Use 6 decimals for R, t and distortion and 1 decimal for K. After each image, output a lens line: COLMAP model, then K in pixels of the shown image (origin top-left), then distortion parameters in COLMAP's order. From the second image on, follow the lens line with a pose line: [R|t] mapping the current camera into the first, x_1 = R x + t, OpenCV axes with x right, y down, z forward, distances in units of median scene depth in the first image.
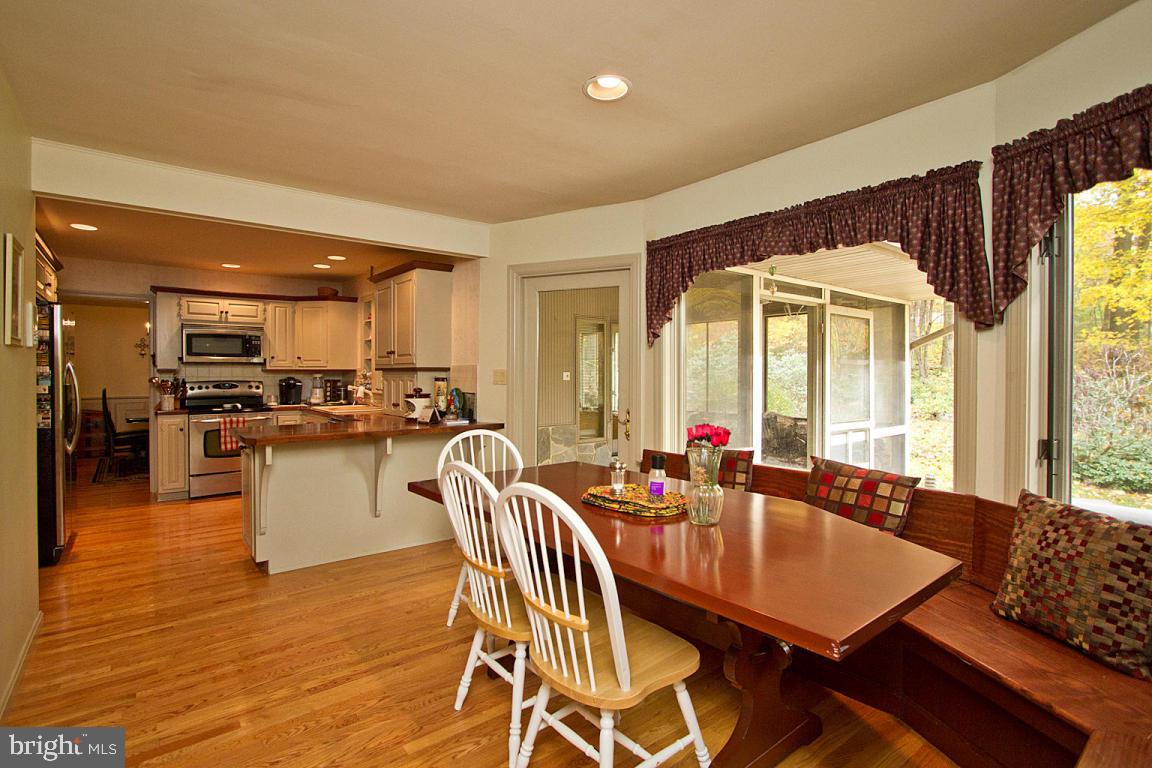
lens RADIAL K [[553.3, 0, 570.7], [0, 553.3, 377.3], [0, 0, 1]] dist [-0.025568, 0.002945]
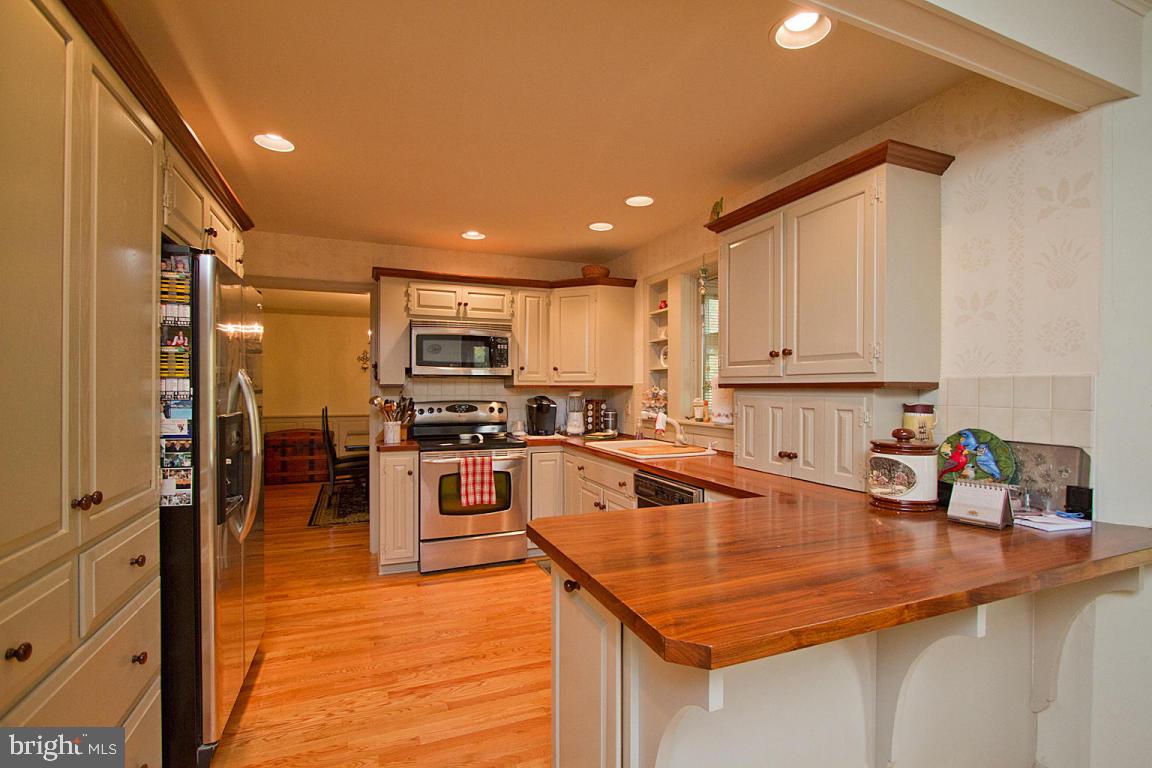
lens RADIAL K [[553.3, 0, 586.1], [0, 553.3, 388.6], [0, 0, 1]] dist [-0.025568, 0.002945]
pose [[0.959221, 0.003456, -0.282636, -0.279907], [-0.005503, 0.999964, -0.006451, -0.006312], [0.282604, 0.007744, 0.959205, 0.365075]]
